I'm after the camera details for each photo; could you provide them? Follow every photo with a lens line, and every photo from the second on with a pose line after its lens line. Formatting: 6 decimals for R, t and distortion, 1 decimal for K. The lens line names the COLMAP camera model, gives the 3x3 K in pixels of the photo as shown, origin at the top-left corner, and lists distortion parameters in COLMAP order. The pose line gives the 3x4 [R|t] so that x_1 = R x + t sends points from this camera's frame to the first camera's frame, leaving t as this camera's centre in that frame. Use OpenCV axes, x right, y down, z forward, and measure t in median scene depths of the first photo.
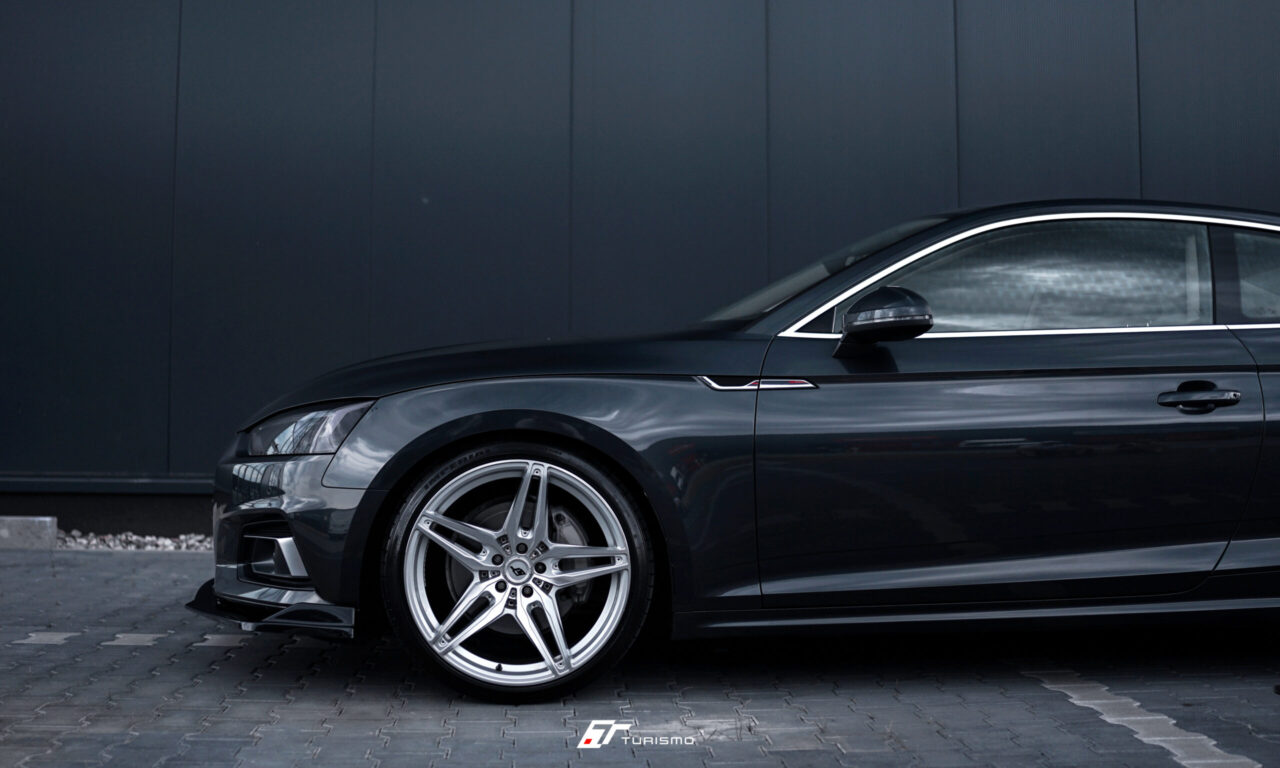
lens RADIAL K [[1436.5, 0, 640.0], [0, 1436.5, 384.0], [0, 0, 1]] dist [-0.148026, 0.013800]
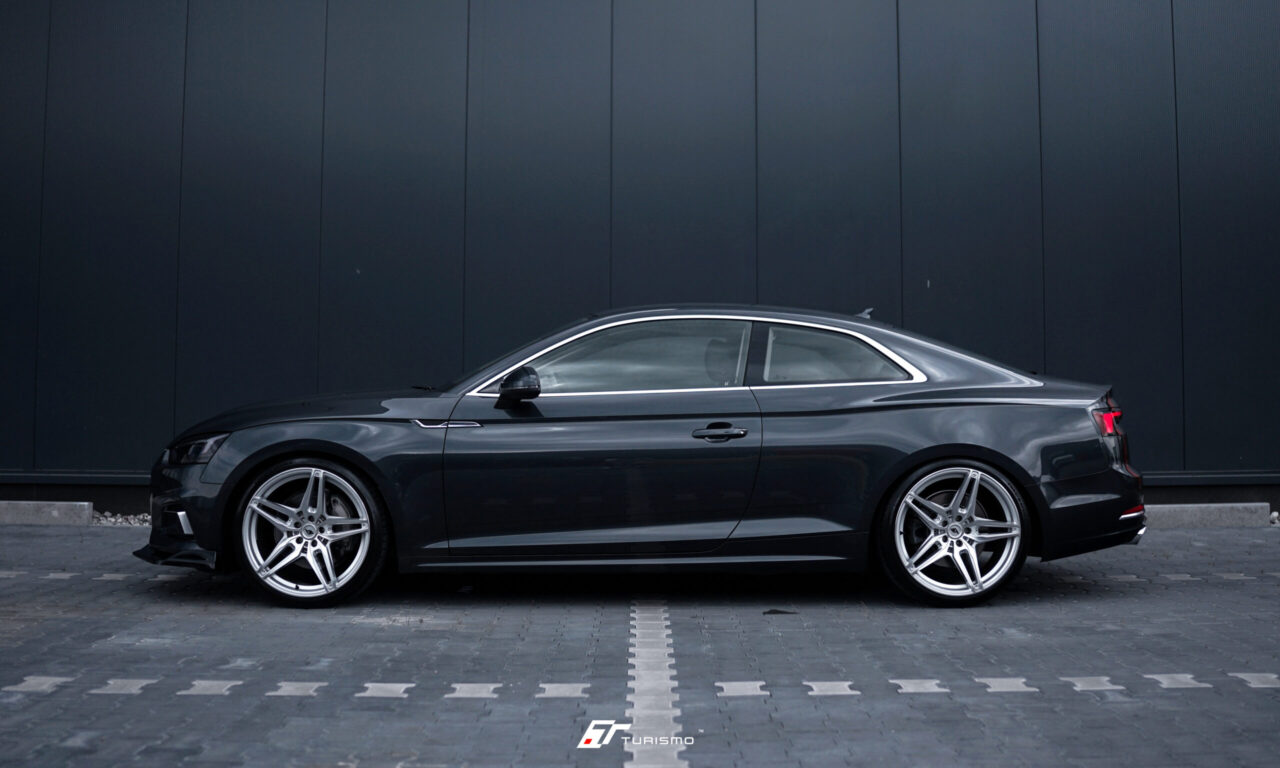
lens RADIAL K [[1470.2, 0, 640.0], [0, 1470.2, 384.0], [0, 0, 1]] dist [-0.107260, 0.022681]
pose [[0.996479, 0.000834, -0.083836, 0.462750], [-0.000273, 0.999977, 0.006704, -0.060370], [0.083840, -0.006658, 0.996457, -0.729715]]
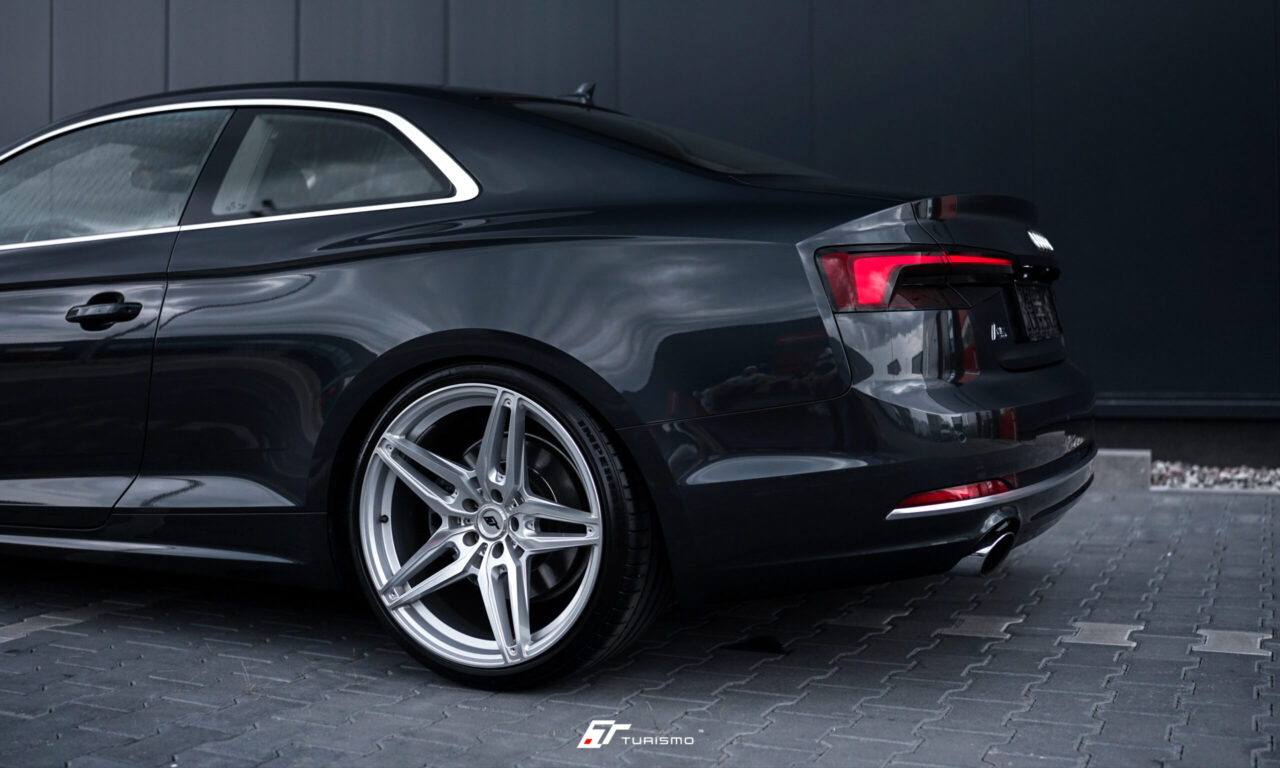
lens RADIAL K [[1297.4, 0, 640.0], [0, 1297.4, 384.0], [0, 0, 1]] dist [-0.133321, 0.013361]
pose [[0.861403, 0.019486, -0.507547, 1.124266], [0.014518, 0.997911, 0.062952, 0.009922], [0.507714, -0.061595, 0.859321, 0.499832]]
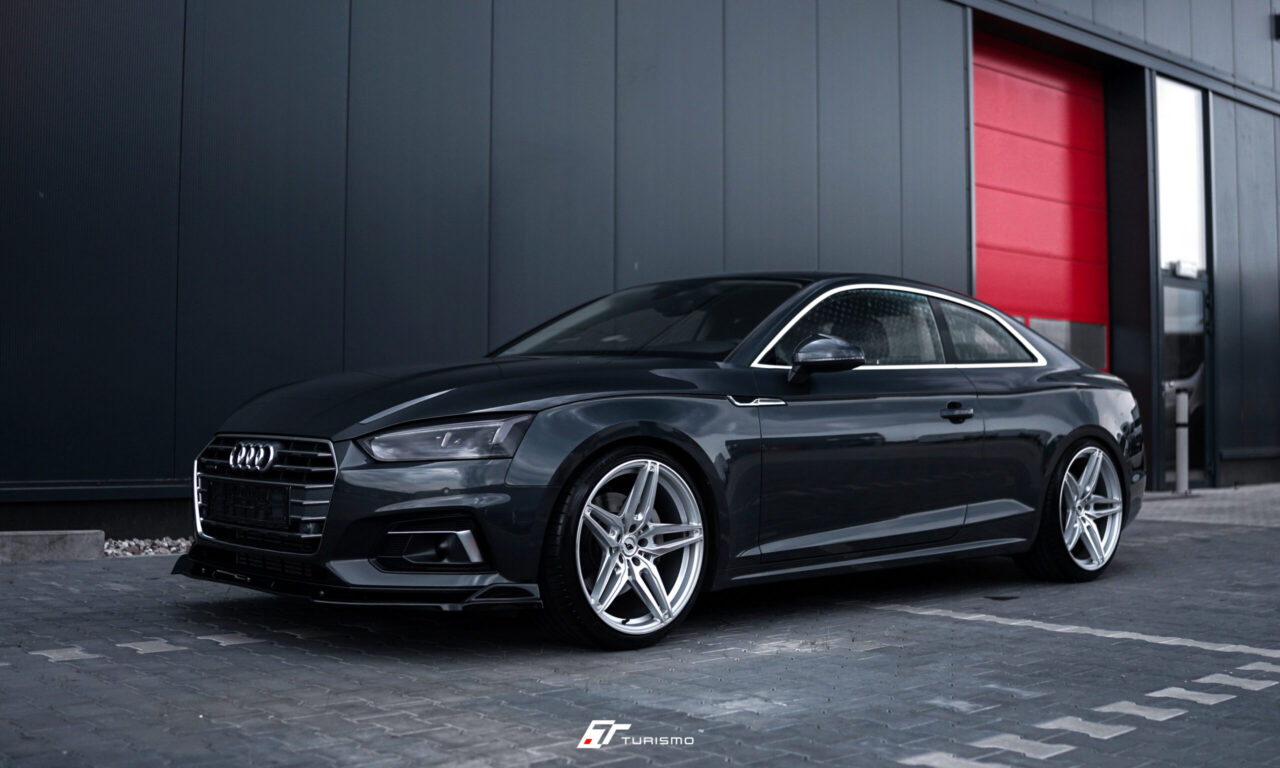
lens RADIAL K [[1470.2, 0, 640.0], [0, 1470.2, 384.0], [0, 0, 1]] dist [-0.107260, 0.022681]
pose [[0.775065, 0.016004, 0.631679, -0.914634], [-0.023500, 0.999718, 0.003505, -0.019957], [-0.631444, -0.017561, 0.775222, -0.027497]]
